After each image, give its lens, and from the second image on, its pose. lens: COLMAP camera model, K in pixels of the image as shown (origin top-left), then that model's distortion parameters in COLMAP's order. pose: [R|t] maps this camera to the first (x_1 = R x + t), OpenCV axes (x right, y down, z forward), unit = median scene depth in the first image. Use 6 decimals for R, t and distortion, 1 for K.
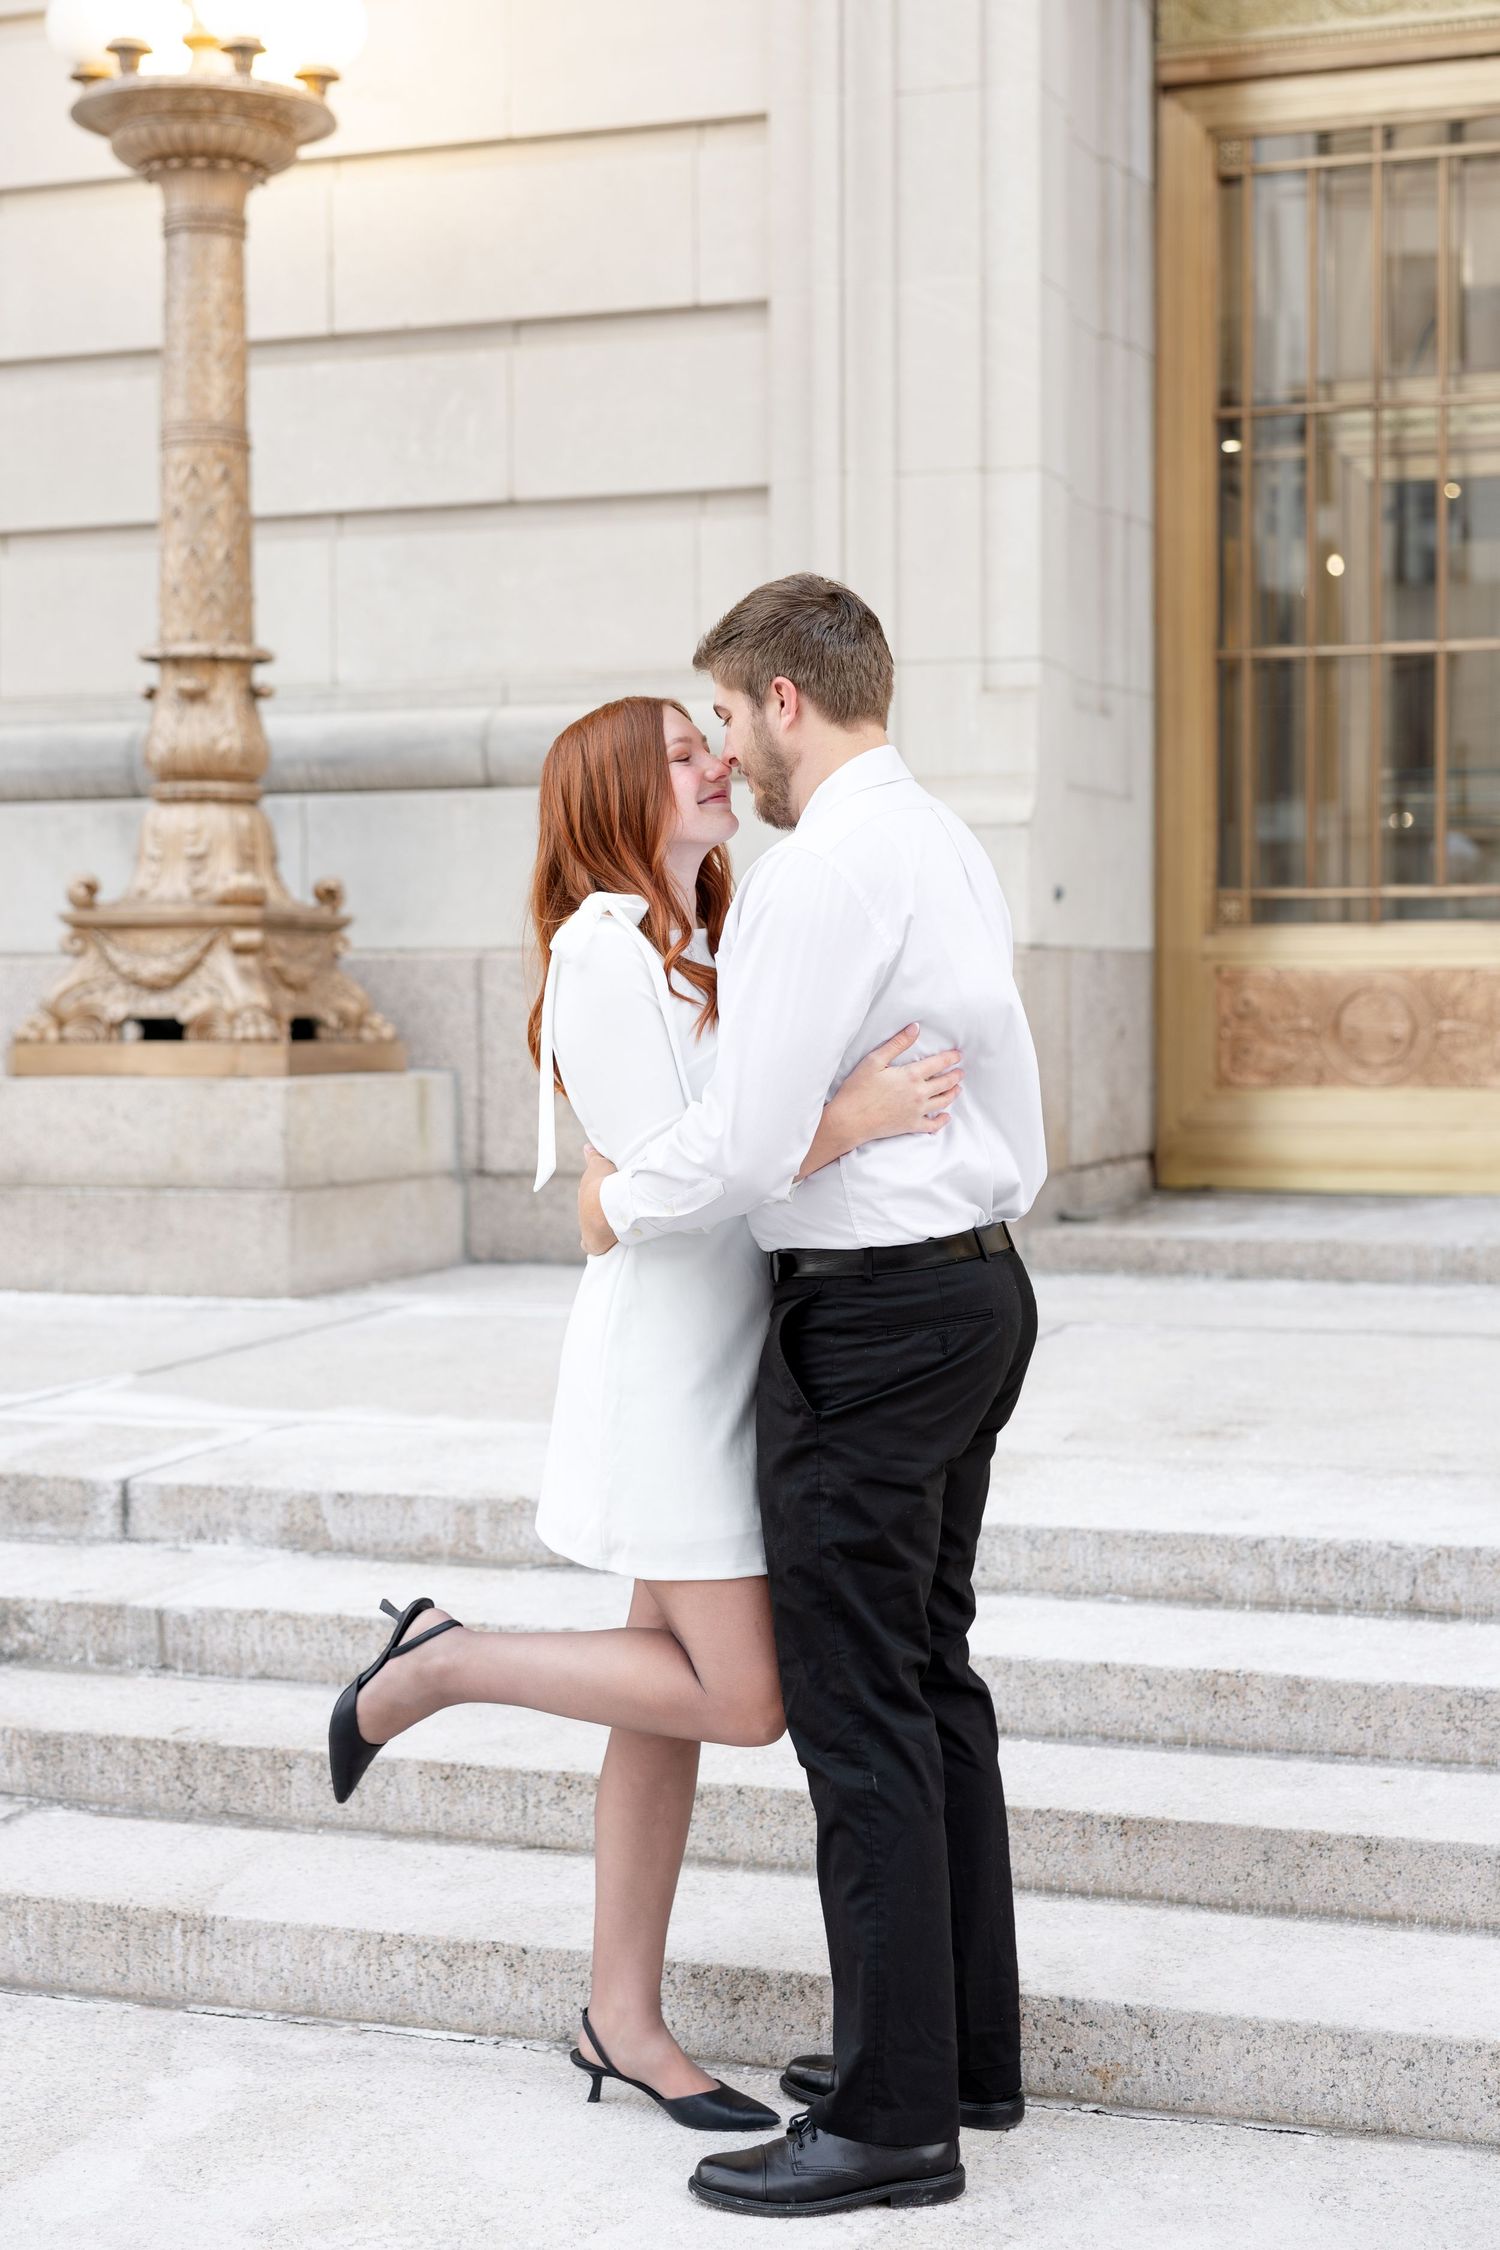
lens RADIAL K [[3425.3, 0, 695.7], [0, 3425.3, 1159.7], [0, 0, 1]] dist [-0.006683, 0.075152]
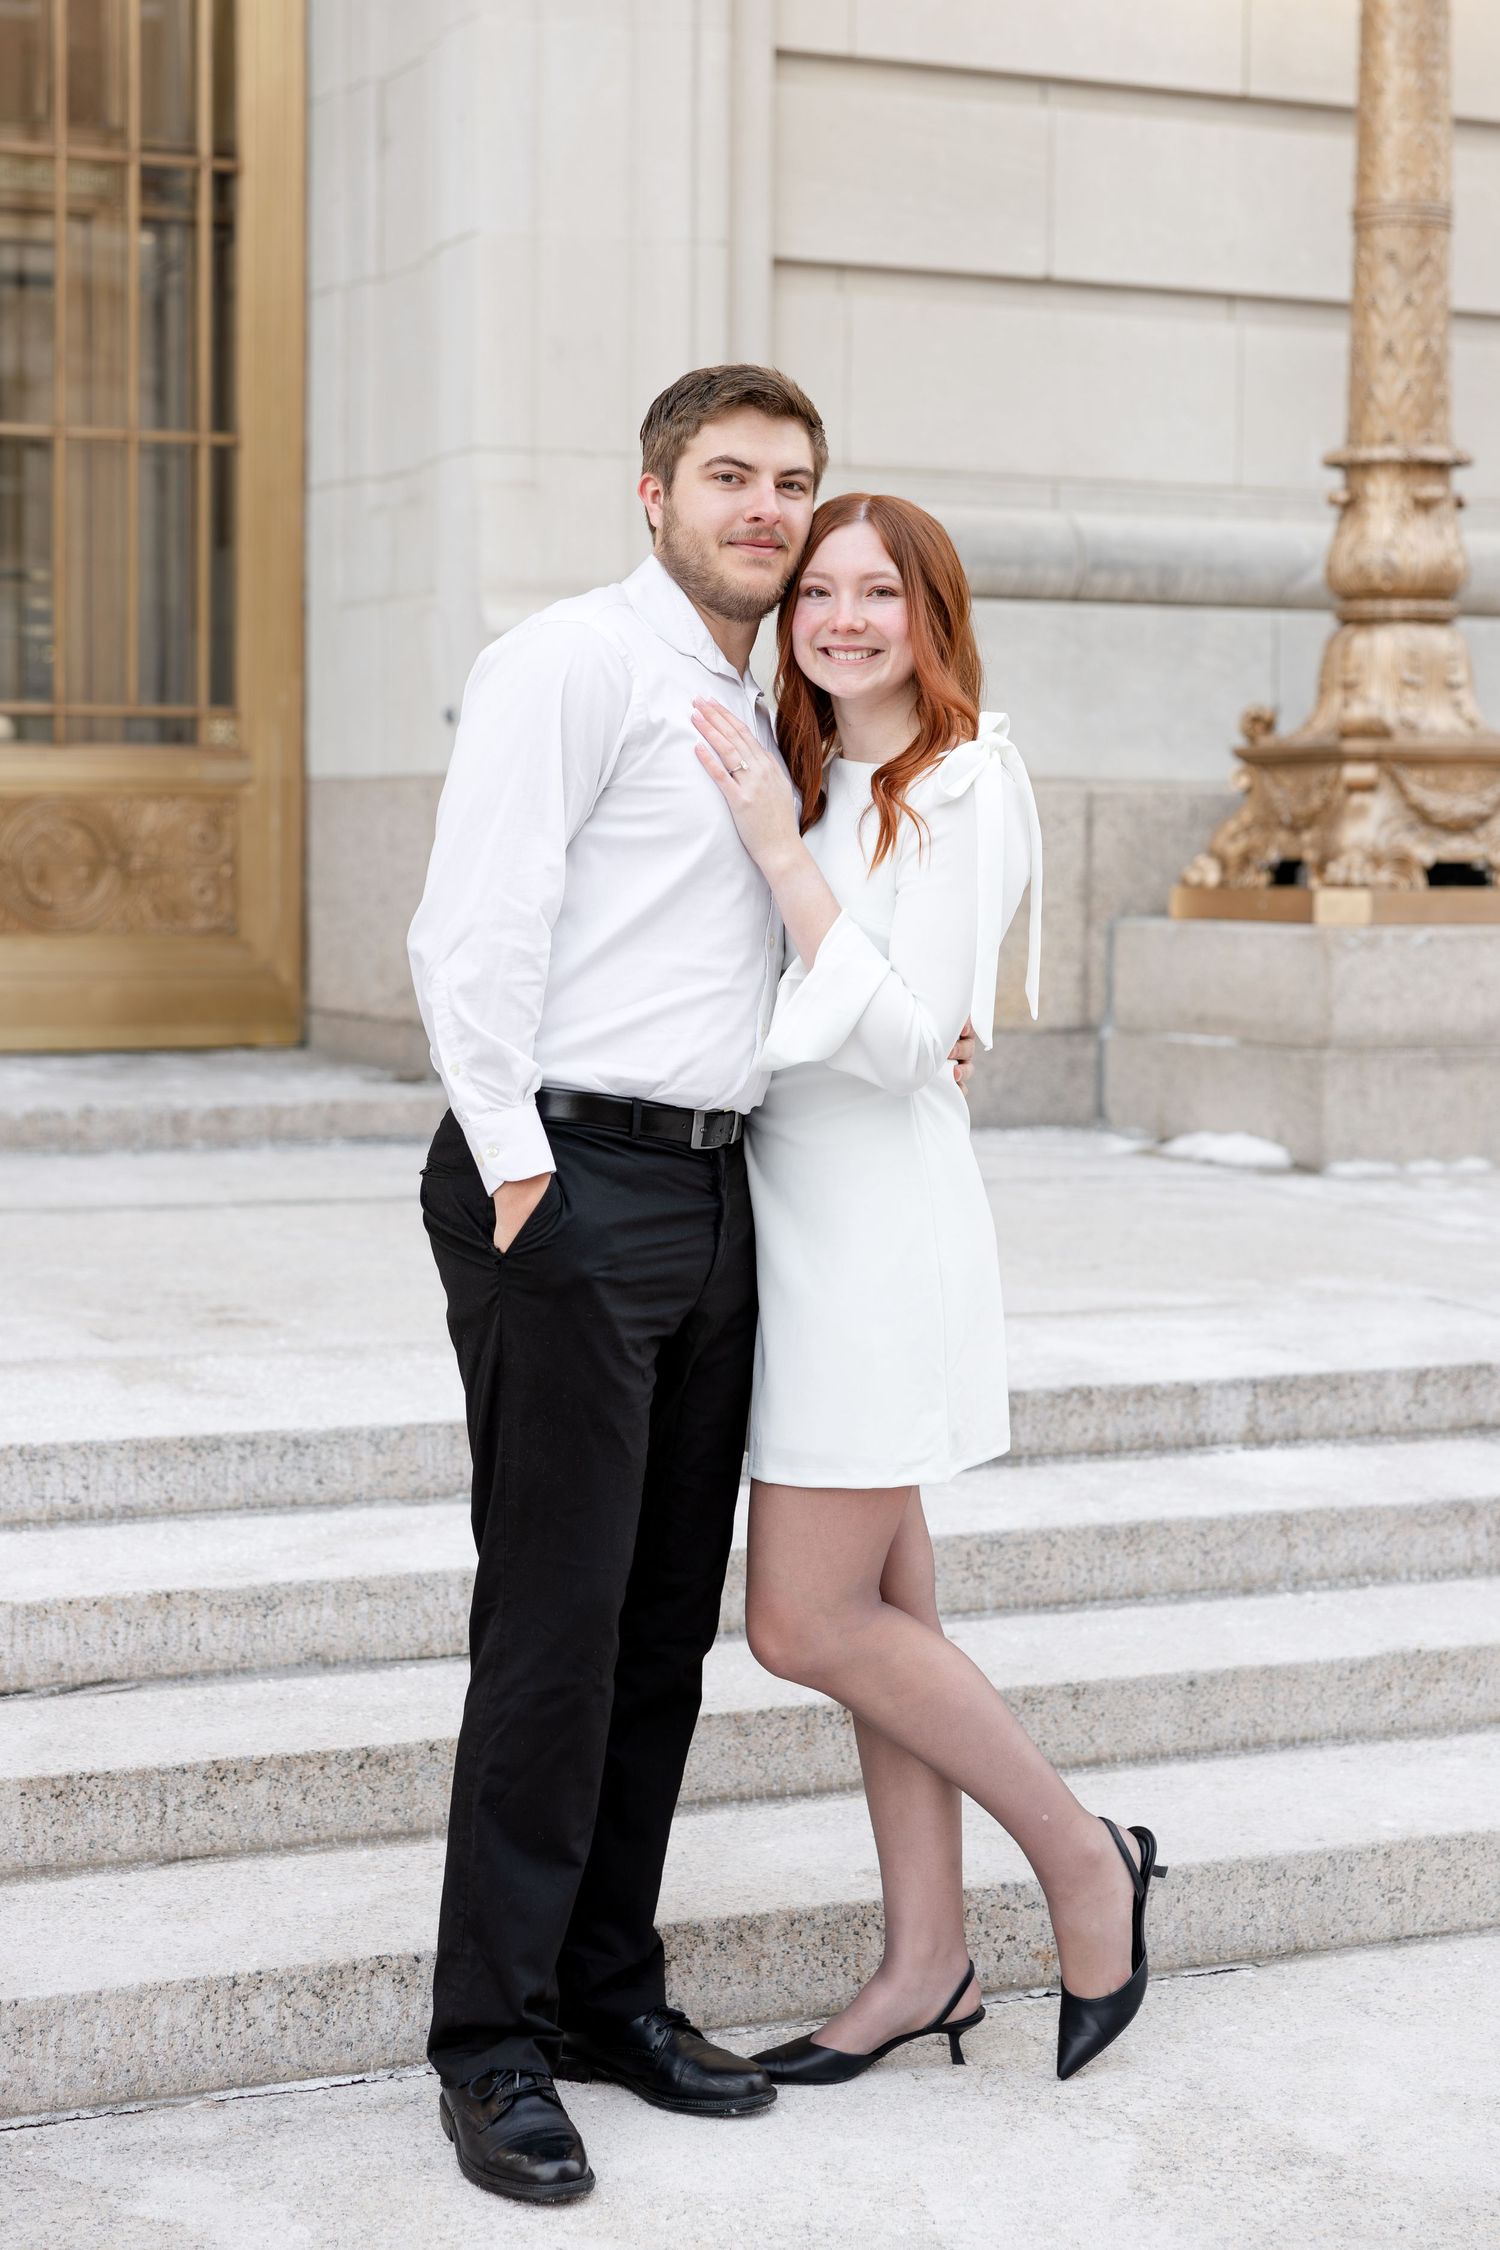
lens RADIAL K [[3993.8, 0, 755.7], [0, 3993.8, 997.8], [0, 0, 1]] dist [0.015927, -0.002119]
pose [[0.708294, -0.017253, 0.705707, -0.667477], [0.020439, 0.999783, 0.003929, -0.006490], [-0.705622, 0.011641, 0.708493, 0.241005]]
